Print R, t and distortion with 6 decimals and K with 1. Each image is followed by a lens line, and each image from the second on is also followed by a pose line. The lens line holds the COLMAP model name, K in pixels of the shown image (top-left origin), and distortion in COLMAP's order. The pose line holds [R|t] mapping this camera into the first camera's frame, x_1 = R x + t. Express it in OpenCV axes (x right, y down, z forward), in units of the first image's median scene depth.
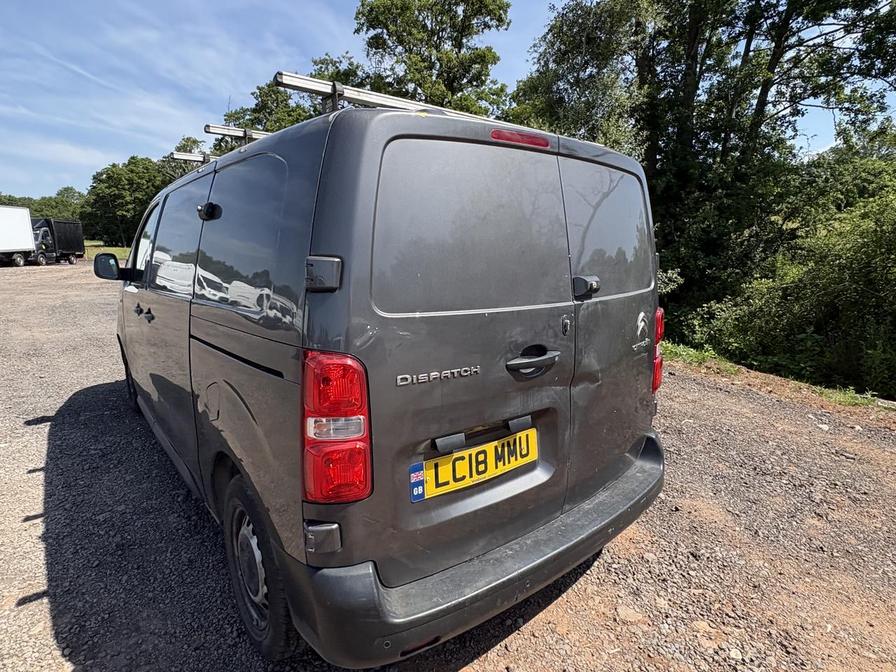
lens RADIAL K [[480.2, 0, 450.1], [0, 480.2, 338.6], [0, 0, 1]] dist [0.001989, 0.000820]
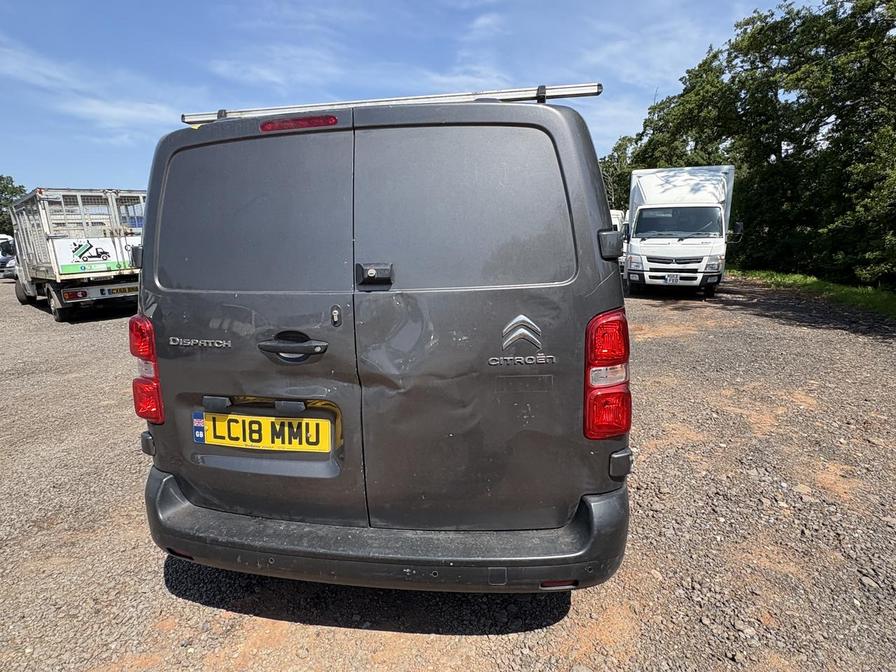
lens RADIAL K [[482.5, 0, 448.7], [0, 482.5, 333.8], [0, 0, 1]] dist [0.000652, 0.001540]
pose [[0.670923, 0.115469, -0.732482, 0.148152], [-0.111316, 0.992291, 0.054465, -0.009409], [0.733124, 0.044995, 0.678604, 0.073439]]
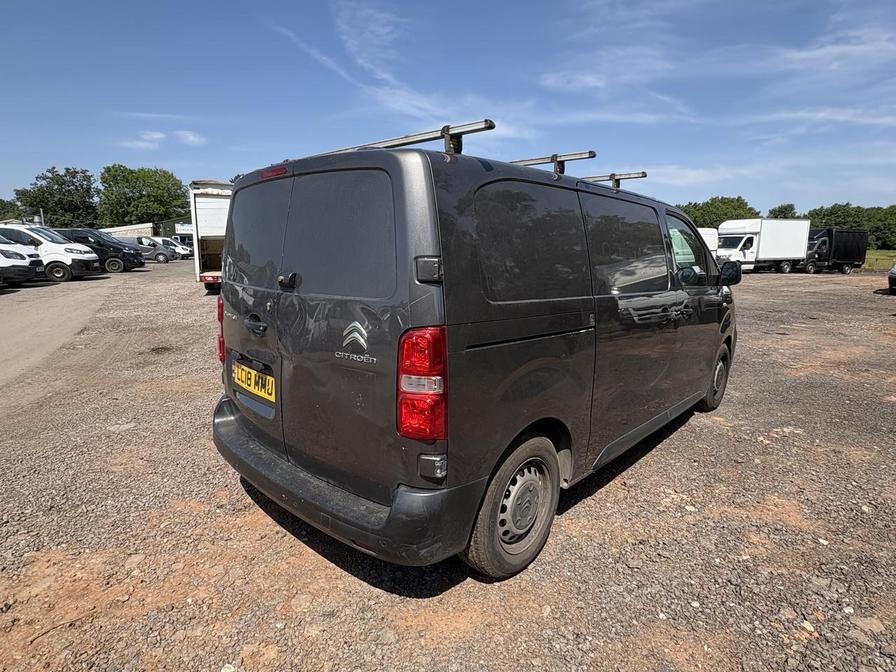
lens RADIAL K [[480.2, 0, 450.1], [0, 480.2, 338.6], [0, 0, 1]] dist [0.001989, 0.000820]
pose [[0.148337, 0.182807, -0.971894, 0.224843], [-0.202120, 0.967626, 0.151156, -0.033858], [0.968062, 0.174017, 0.180483, 0.174288]]
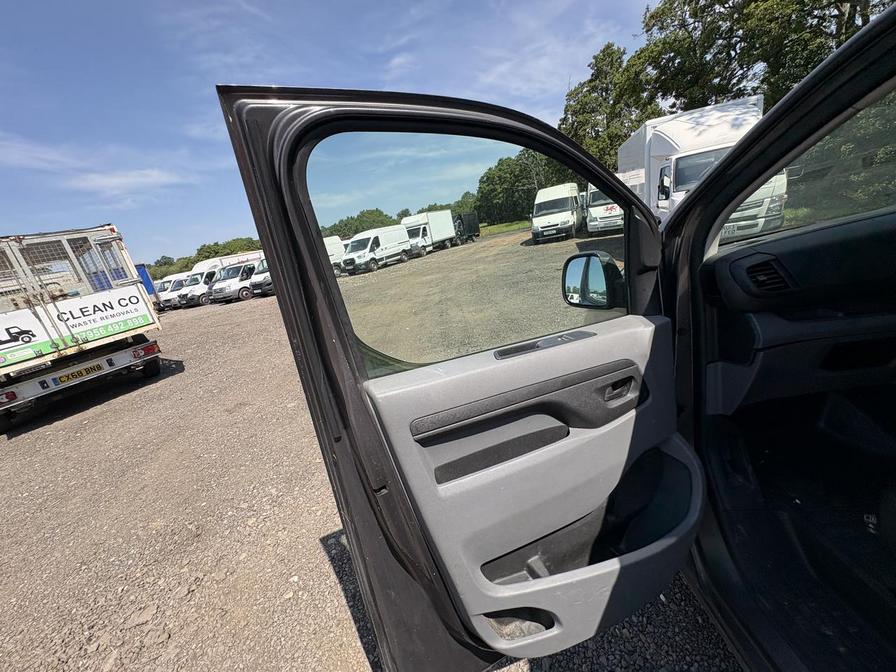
lens RADIAL K [[357.7, 0, 447.2], [0, 357.7, 337.9], [0, 0, 1]] dist [0.001160, -0.000027]
pose [[0.736683, 0.041919, -0.674937, -0.195664], [0.070994, 0.987767, 0.138837, -0.049152], [0.672501, -0.150196, 0.724696, 0.212273]]
